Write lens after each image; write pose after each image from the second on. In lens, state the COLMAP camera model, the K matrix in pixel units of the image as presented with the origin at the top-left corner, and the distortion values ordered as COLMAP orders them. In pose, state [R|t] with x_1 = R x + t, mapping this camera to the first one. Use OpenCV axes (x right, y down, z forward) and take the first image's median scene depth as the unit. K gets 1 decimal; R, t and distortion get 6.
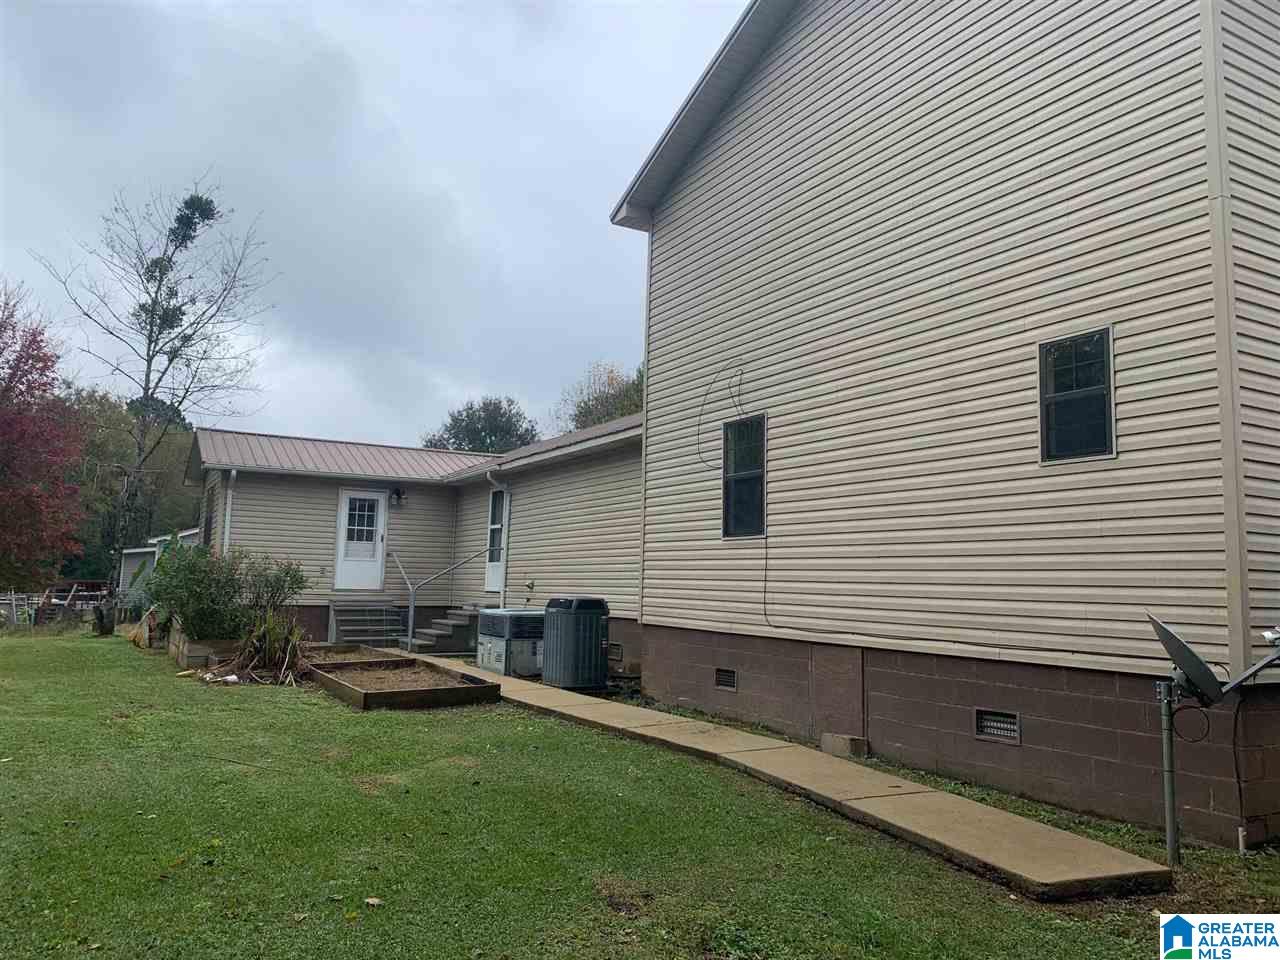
lens RADIAL K [[966.9, 0, 639.6], [0, 966.9, 475.6], [0, 0, 1]] dist [0.057659, -0.062834]
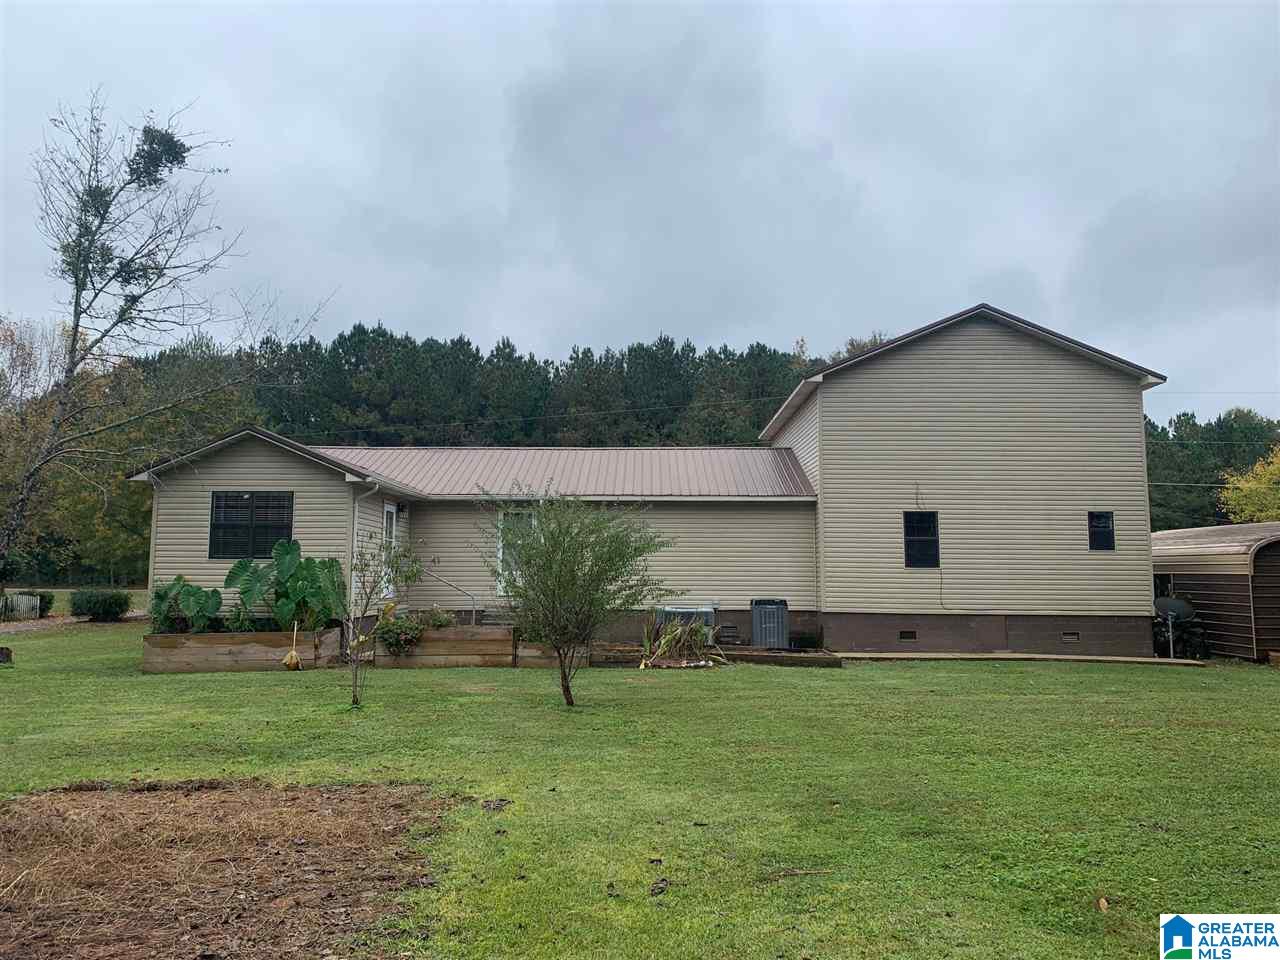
lens RADIAL K [[966.9, 0, 645.8], [0, 966.9, 480.9], [0, 0, 1]] dist [0.057659, -0.062834]
pose [[0.485556, 0.033998, 0.873544, -2.049046], [-0.091501, 0.995731, 0.012106, -0.096899], [-0.869404, -0.085808, 0.486595, 0.508315]]
